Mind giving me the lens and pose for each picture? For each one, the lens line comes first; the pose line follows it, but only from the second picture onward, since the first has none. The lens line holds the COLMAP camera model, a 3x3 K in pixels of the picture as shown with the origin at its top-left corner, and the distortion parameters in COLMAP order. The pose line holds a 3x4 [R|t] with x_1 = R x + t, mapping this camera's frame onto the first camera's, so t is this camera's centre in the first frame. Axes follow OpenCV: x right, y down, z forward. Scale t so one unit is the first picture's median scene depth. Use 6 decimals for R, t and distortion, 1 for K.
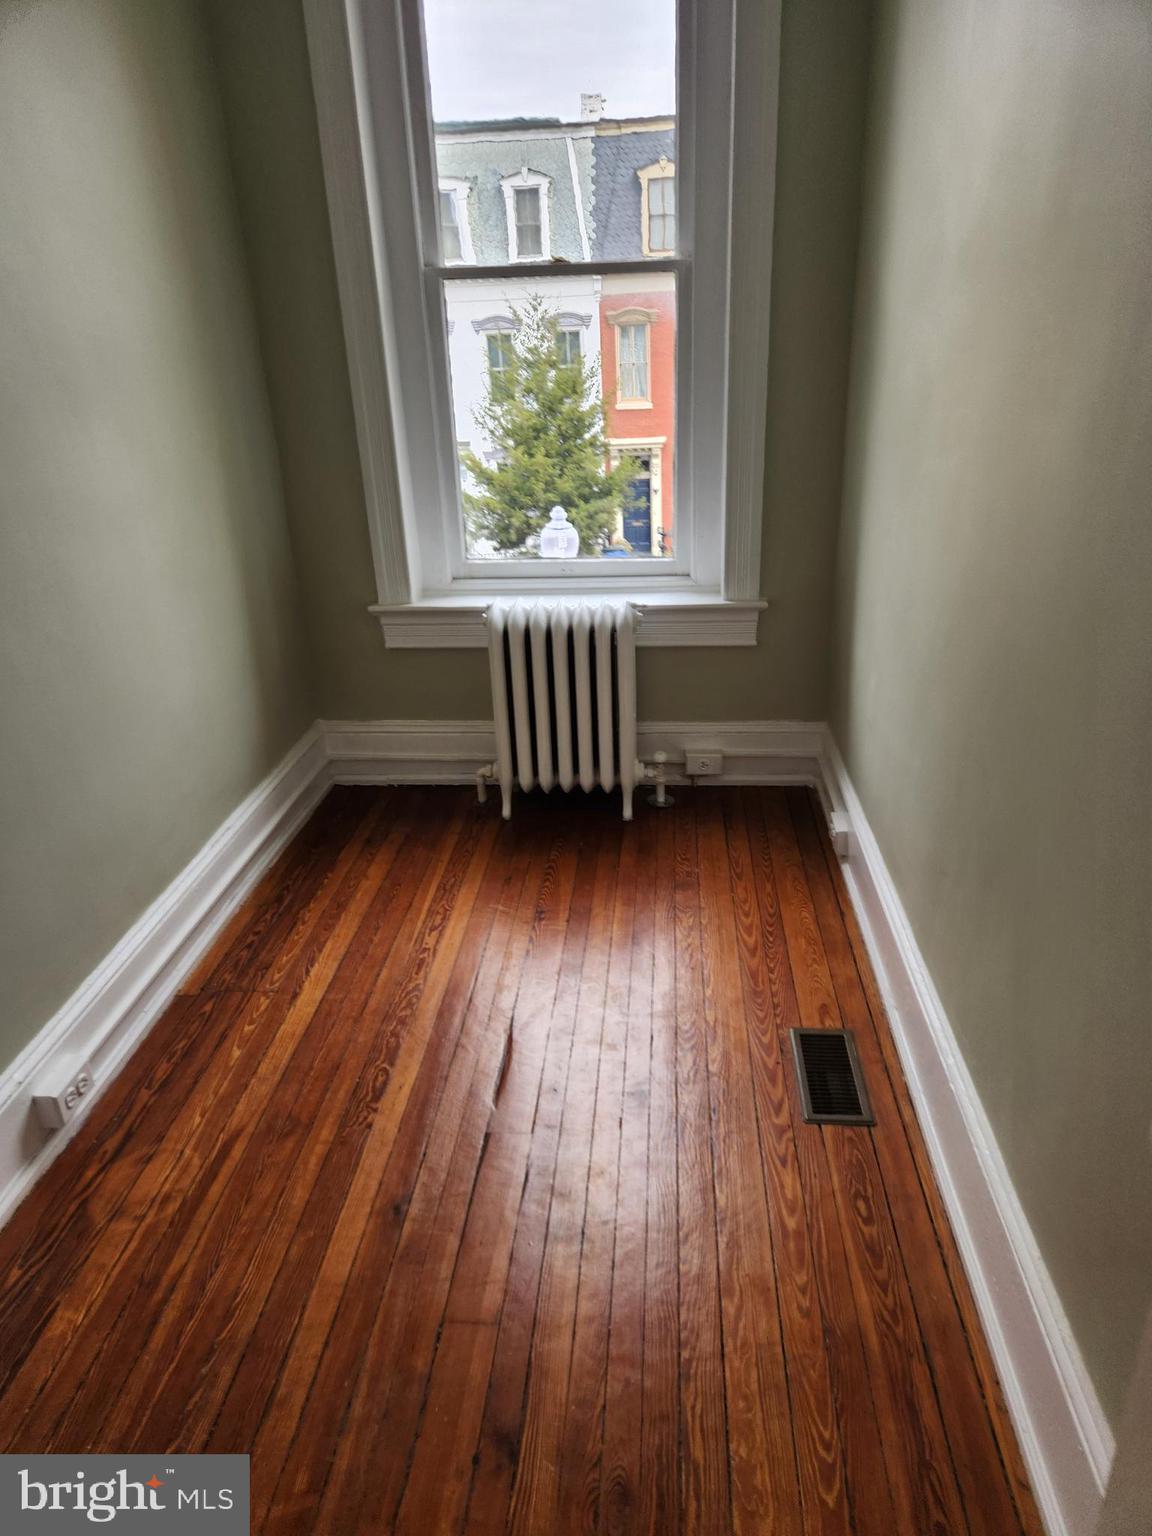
lens RADIAL K [[1025.5, 0, 575.0], [0, 1025.5, 777.4], [0, 0, 1]] dist [0.051189, -0.001284]
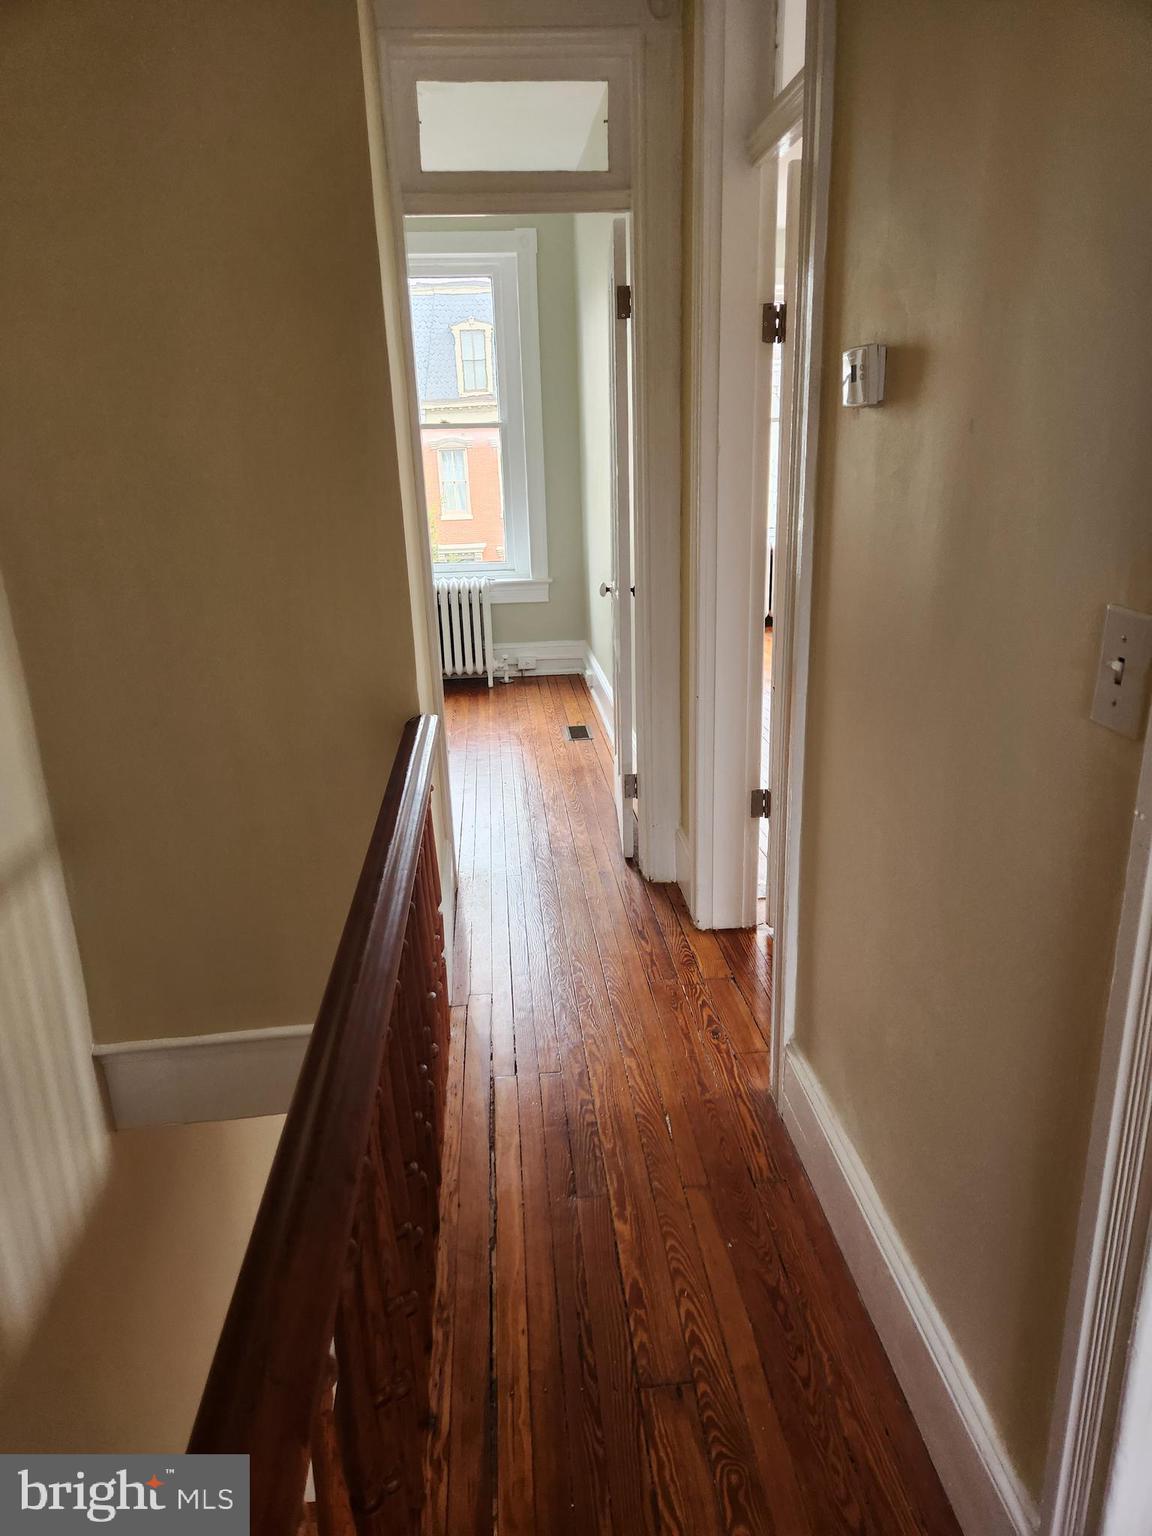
lens RADIAL K [[1025.5, 0, 575.0], [0, 1025.5, 777.4], [0, 0, 1]] dist [0.051189, -0.001284]
pose [[0.985678, -0.042127, 0.163290, -0.122206], [0.058970, 0.993267, -0.099713, 0.426133], [-0.157990, 0.107915, 0.981526, -0.985054]]
